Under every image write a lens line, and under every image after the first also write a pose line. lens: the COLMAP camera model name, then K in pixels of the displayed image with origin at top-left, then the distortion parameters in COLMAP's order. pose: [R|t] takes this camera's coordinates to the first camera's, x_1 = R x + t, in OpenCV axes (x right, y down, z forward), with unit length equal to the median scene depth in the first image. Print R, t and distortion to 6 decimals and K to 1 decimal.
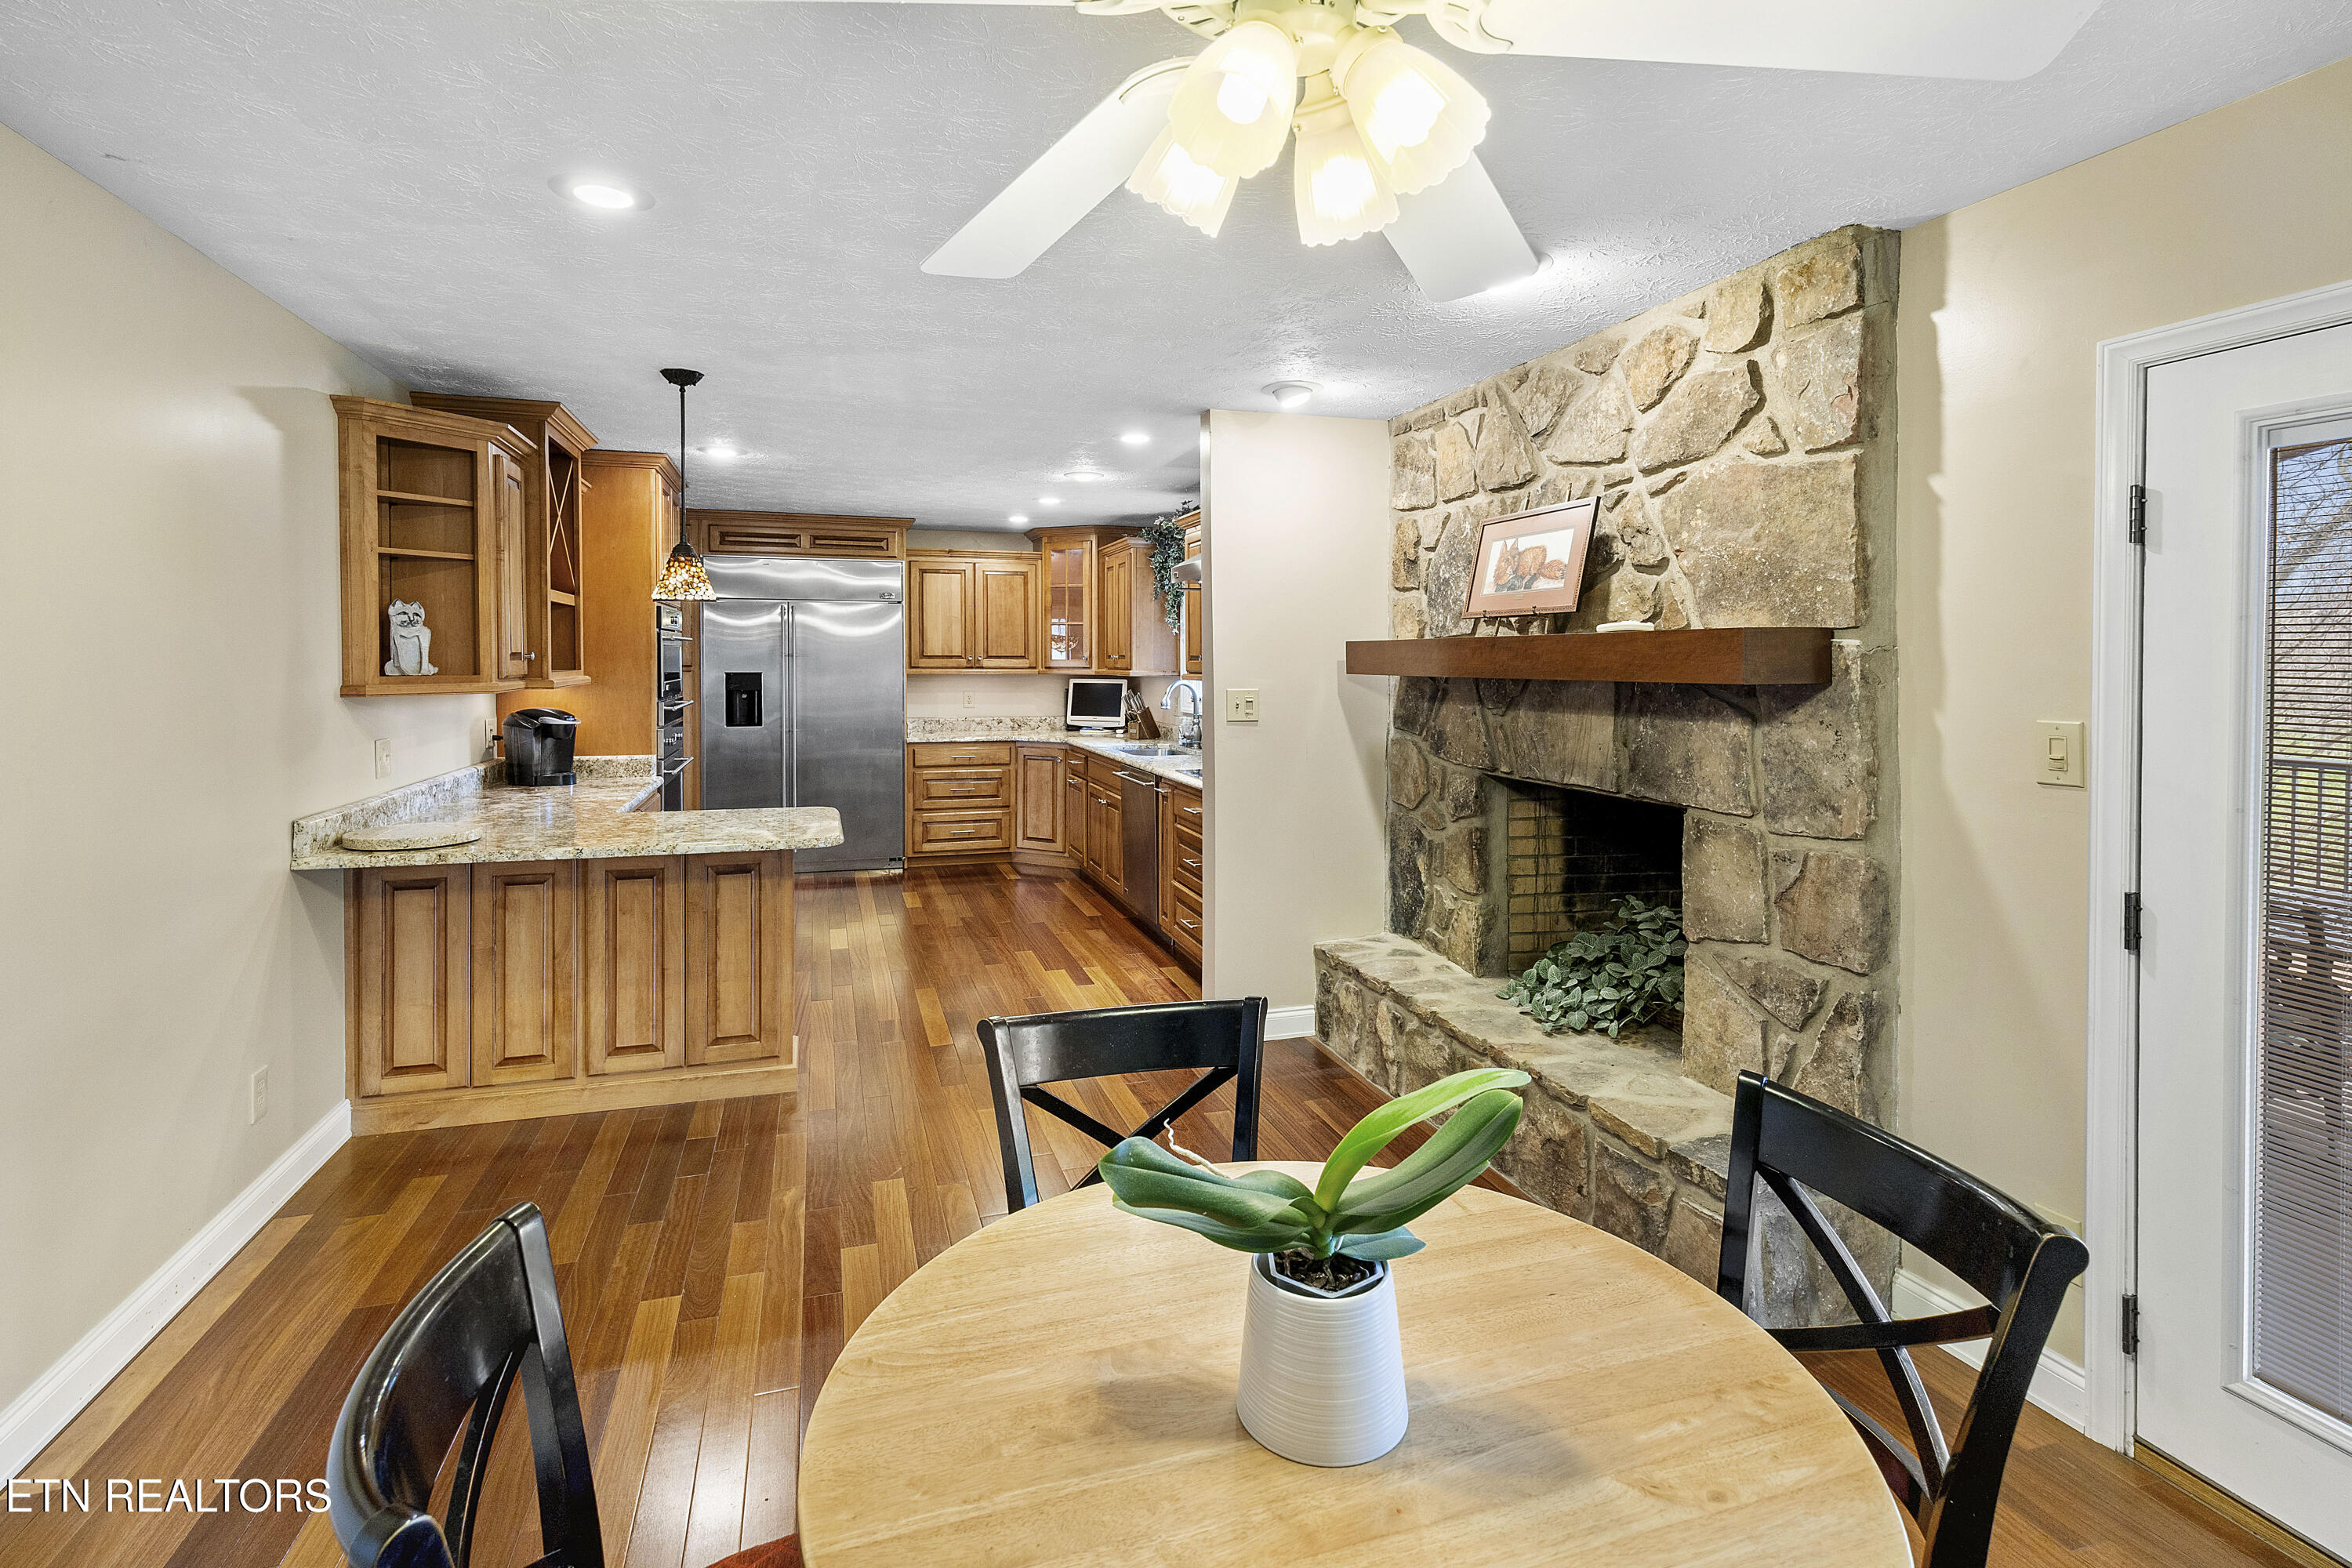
lens RADIAL K [[1133.3, 0, 1210.0], [0, 1133.3, 688.4], [0, 0, 1]] dist [0.018171, -0.002108]
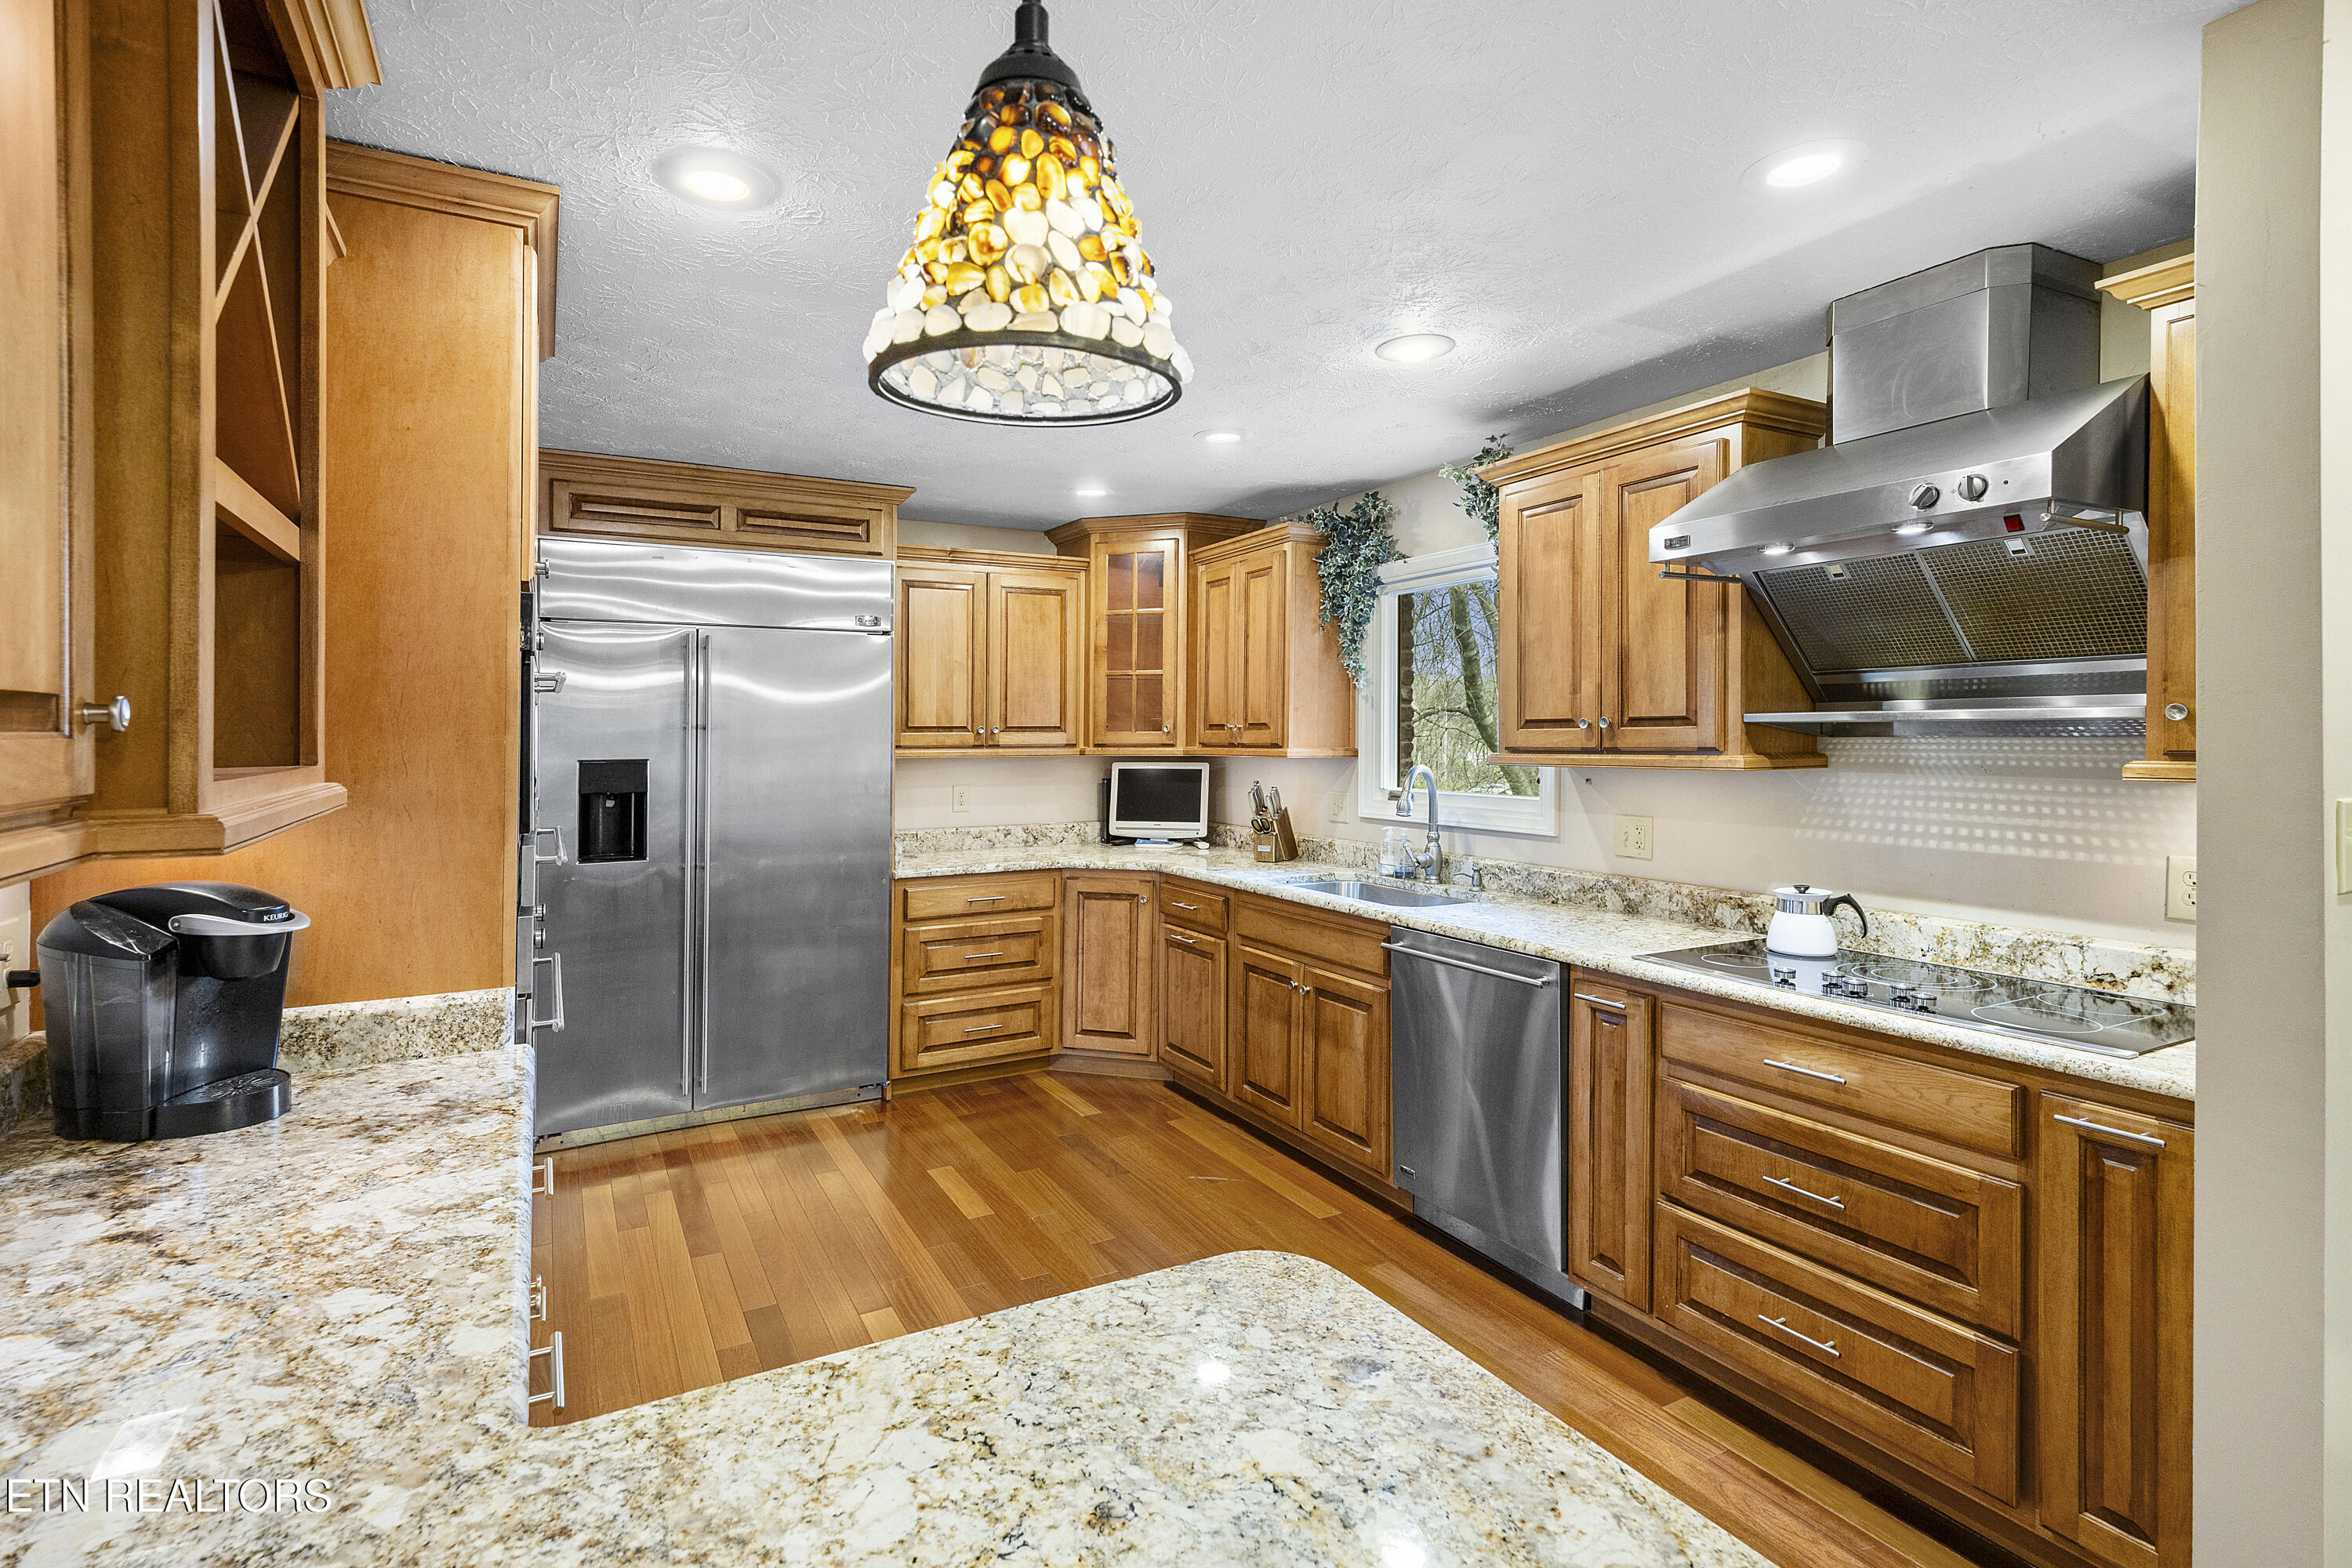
lens RADIAL K [[1133.3, 0, 1117.0], [0, 1133.3, 732.1], [0, 0, 1]] dist [0.018171, -0.002108]
pose [[0.987916, -0.006006, 0.154874, -0.481812], [0.010392, 0.999567, -0.027529, -0.017930], [-0.154641, 0.028806, 0.987551, 0.826517]]
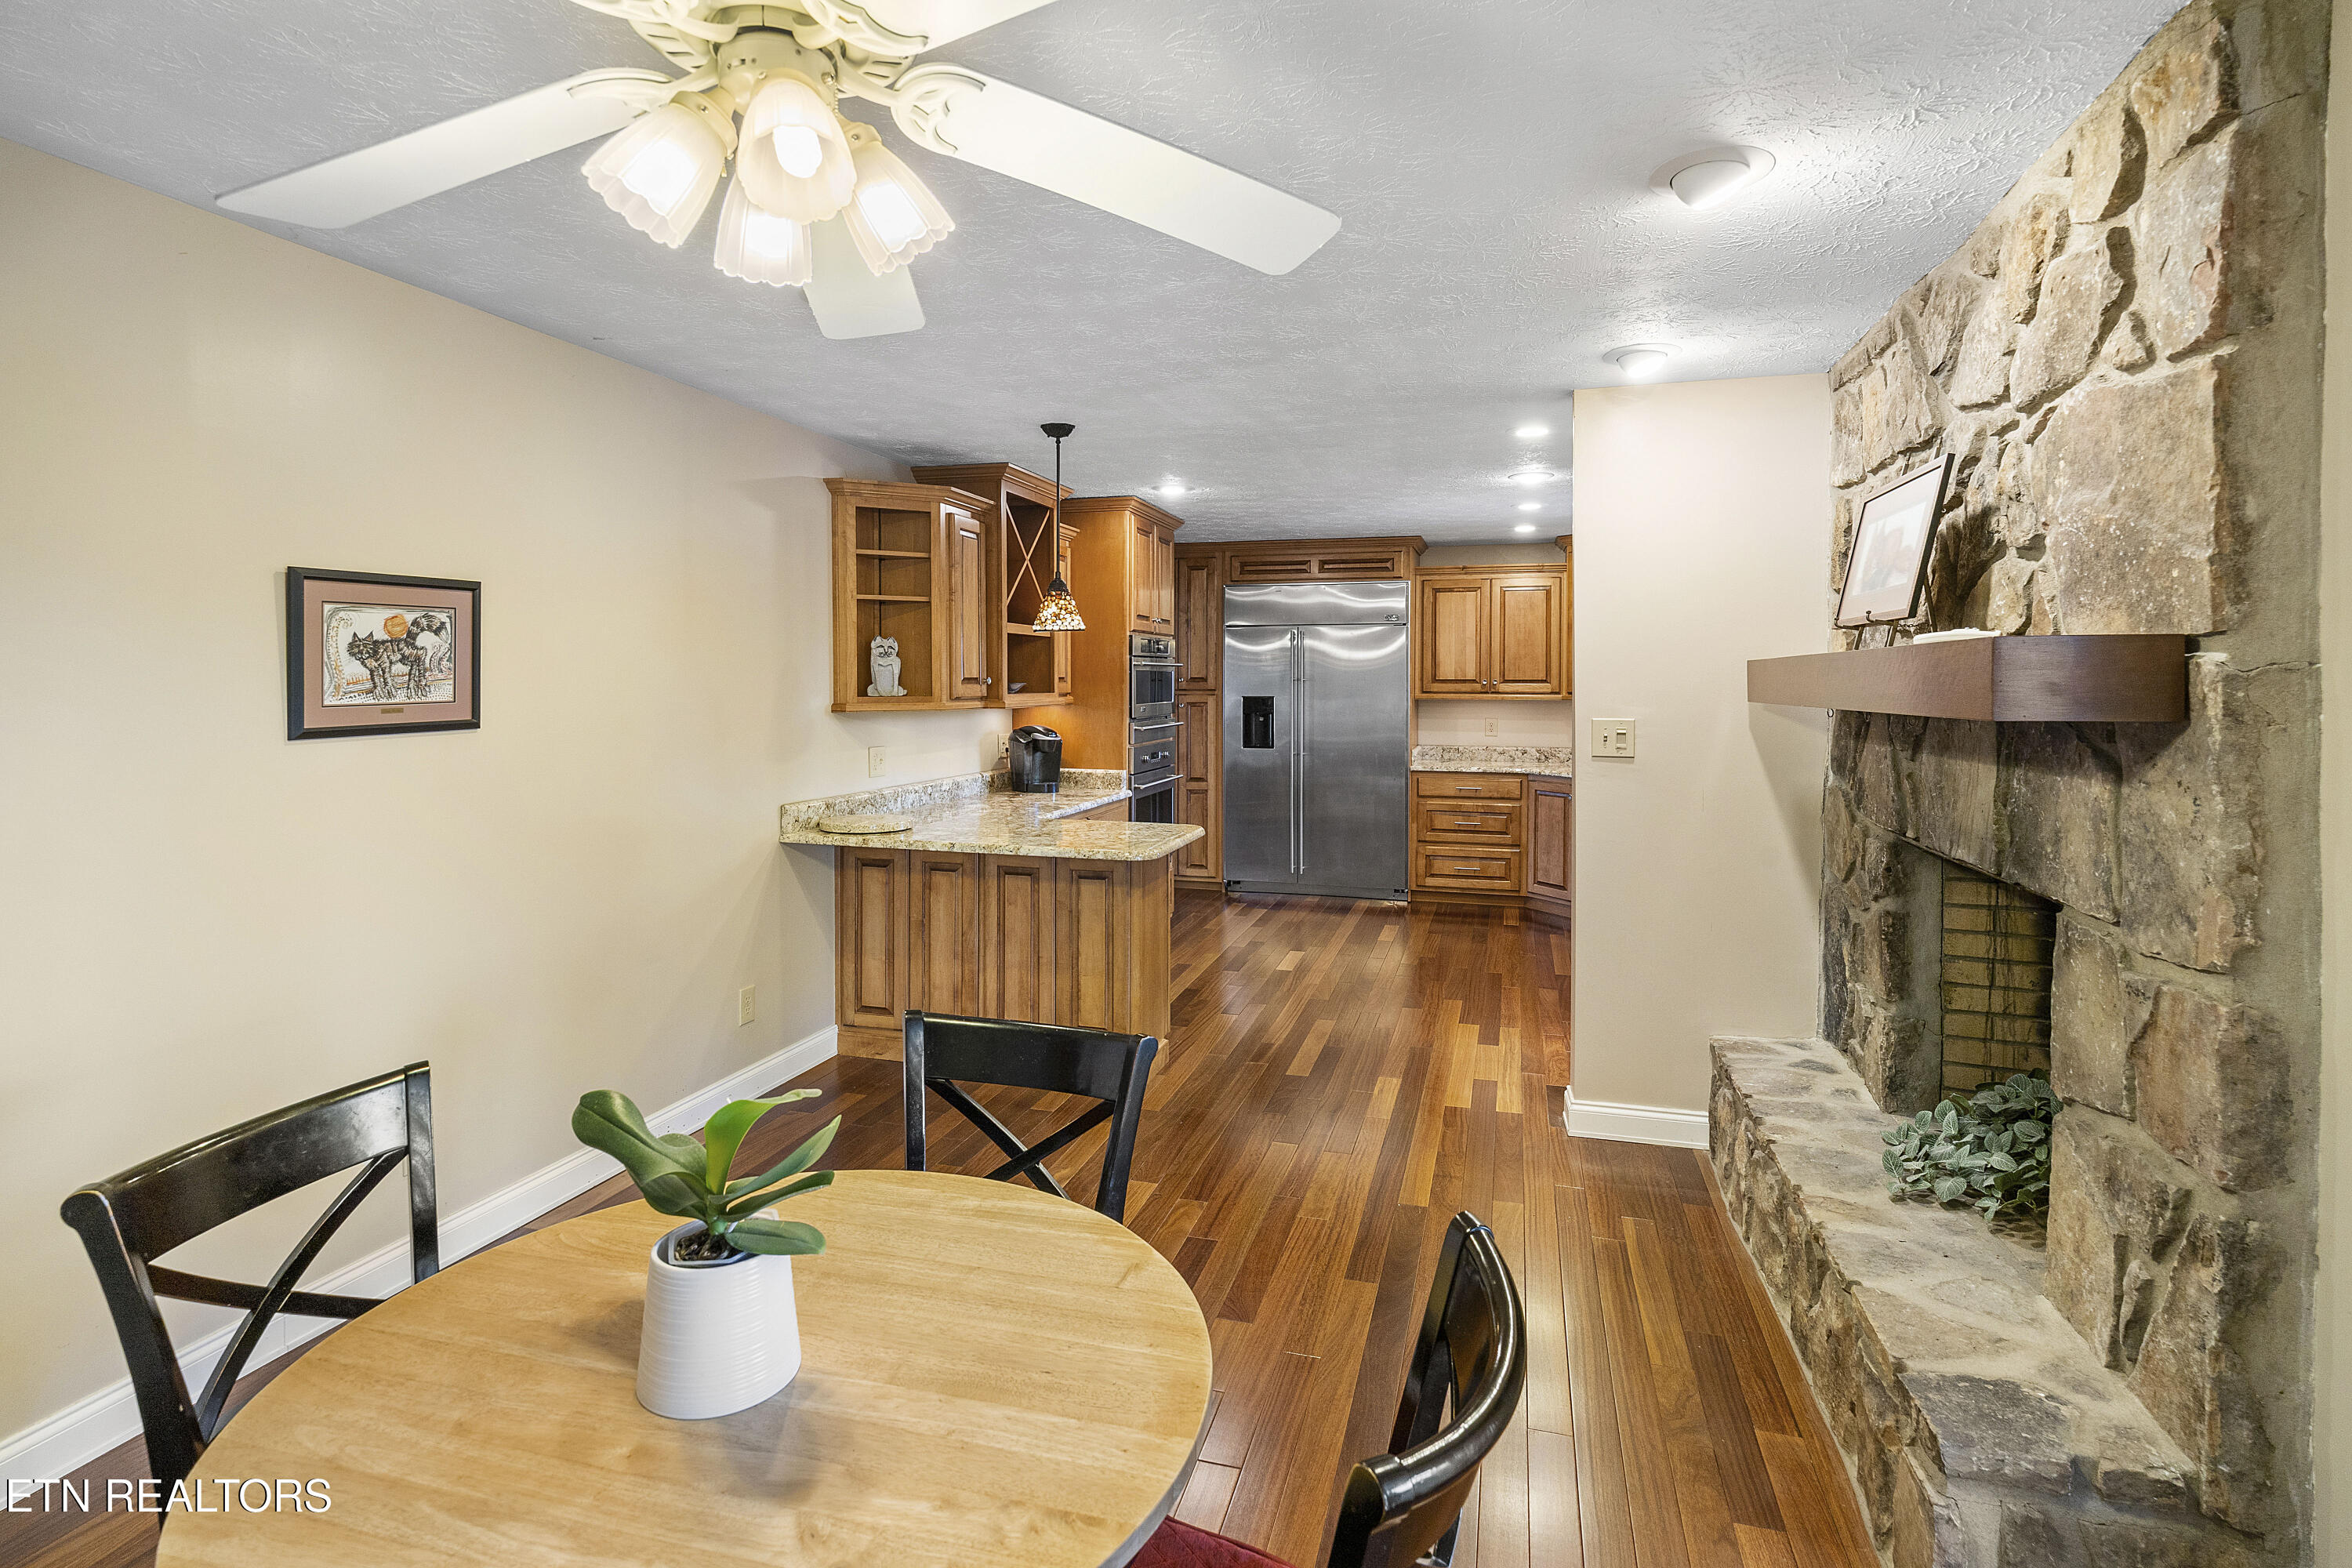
lens RADIAL K [[1223.4, 0, 1188.8], [0, 1223.4, 724.0], [0, 0, 1]] dist [0.002366, 0.000389]
pose [[0.823613, 0.019590, -0.566814, 0.323940], [-0.015514, 0.999807, 0.012013, -0.002100], [0.566940, -0.001100, 0.823758, 0.085578]]
